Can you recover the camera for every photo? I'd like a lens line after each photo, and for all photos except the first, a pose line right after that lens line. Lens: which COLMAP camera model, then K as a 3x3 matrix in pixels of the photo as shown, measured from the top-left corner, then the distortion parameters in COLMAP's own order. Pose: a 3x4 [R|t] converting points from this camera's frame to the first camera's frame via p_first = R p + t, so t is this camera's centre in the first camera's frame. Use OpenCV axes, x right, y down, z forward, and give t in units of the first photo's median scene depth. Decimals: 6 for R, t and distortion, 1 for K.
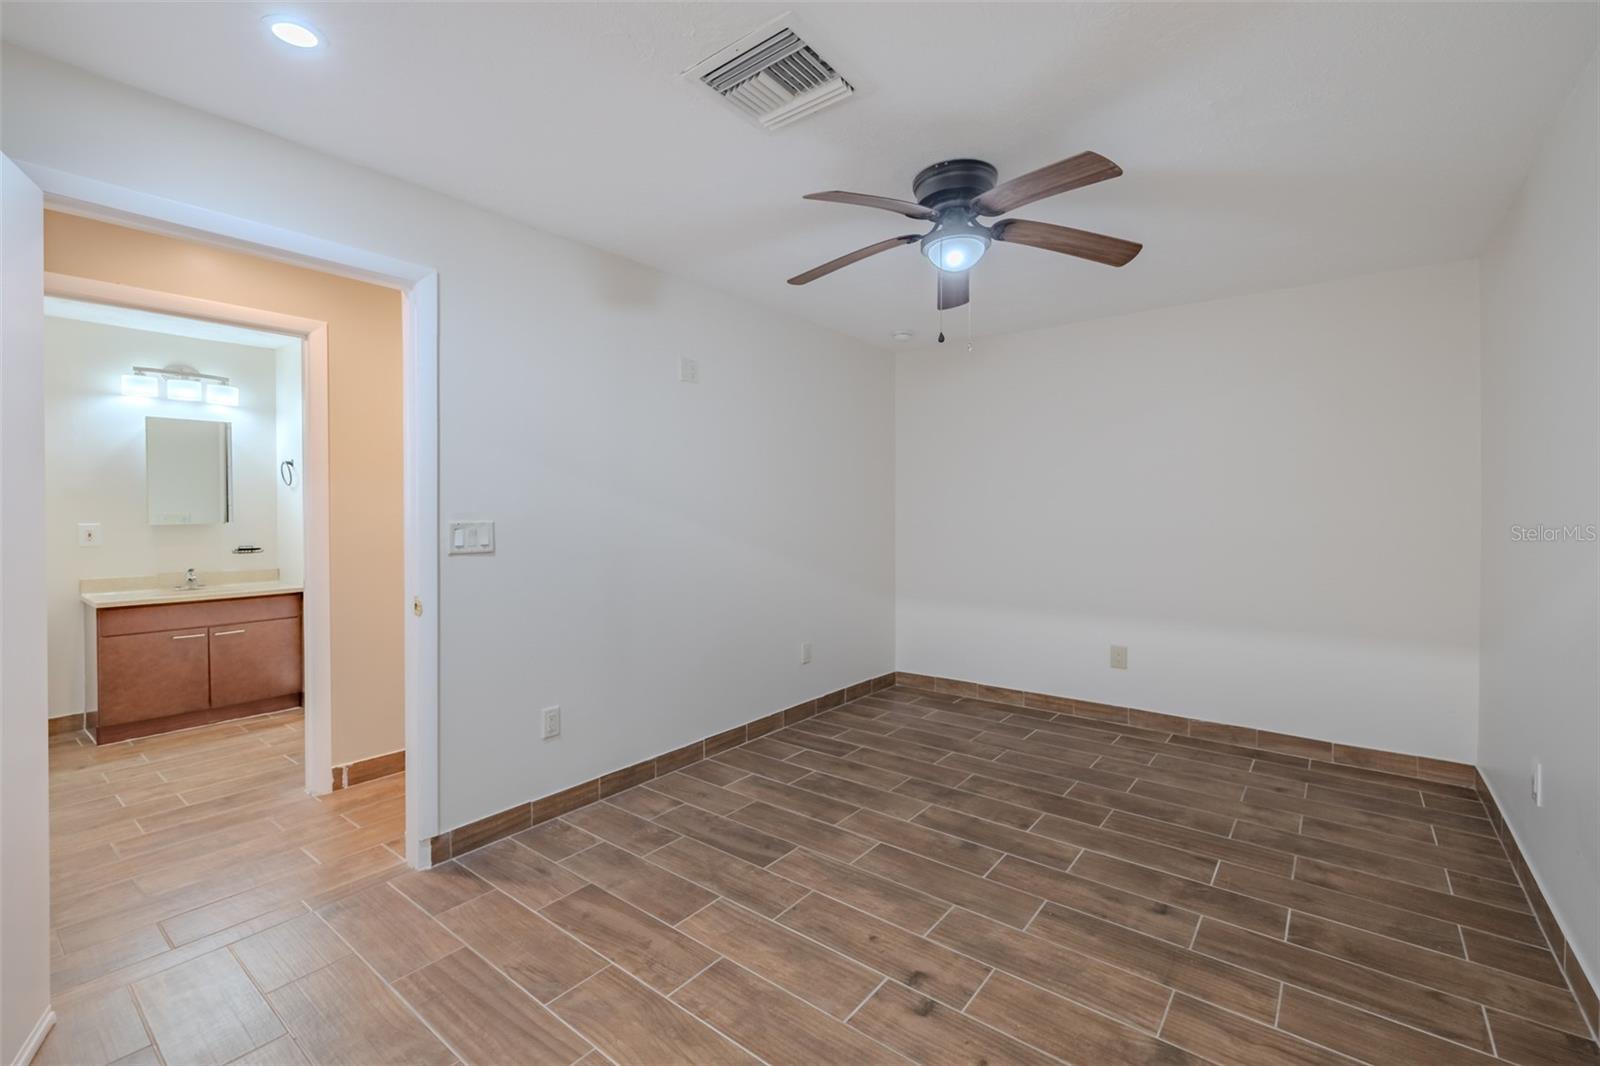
lens RADIAL K [[680.3, 0, 797.1], [0, 680.3, 520.0], [0, 0, 1]] dist [-0.001815, 0.000242]
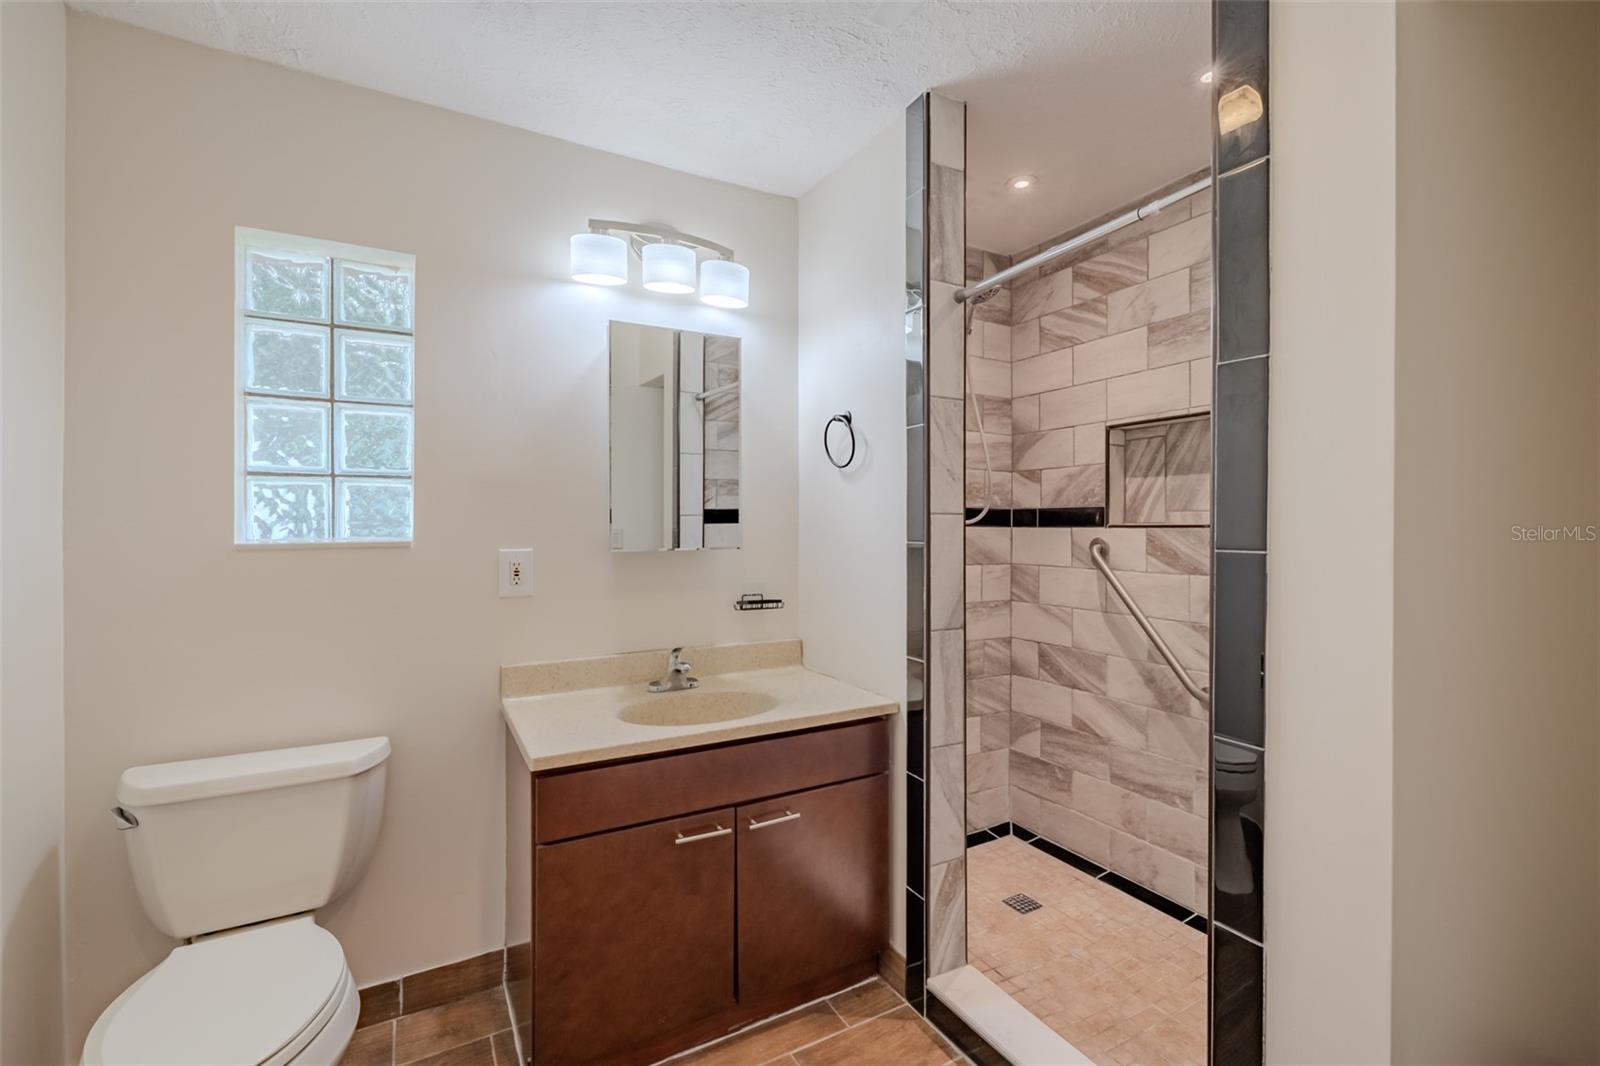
lens RADIAL K [[680.3, 0, 784.0], [0, 680.3, 533.5], [0, 0, 1]] dist [-0.001815, 0.000242]
pose [[0.916247, 0.008049, -0.400533, -0.552554], [-0.009874, 0.999948, -0.002491, -0.005193], [0.400492, 0.006237, 0.916279, 0.519074]]
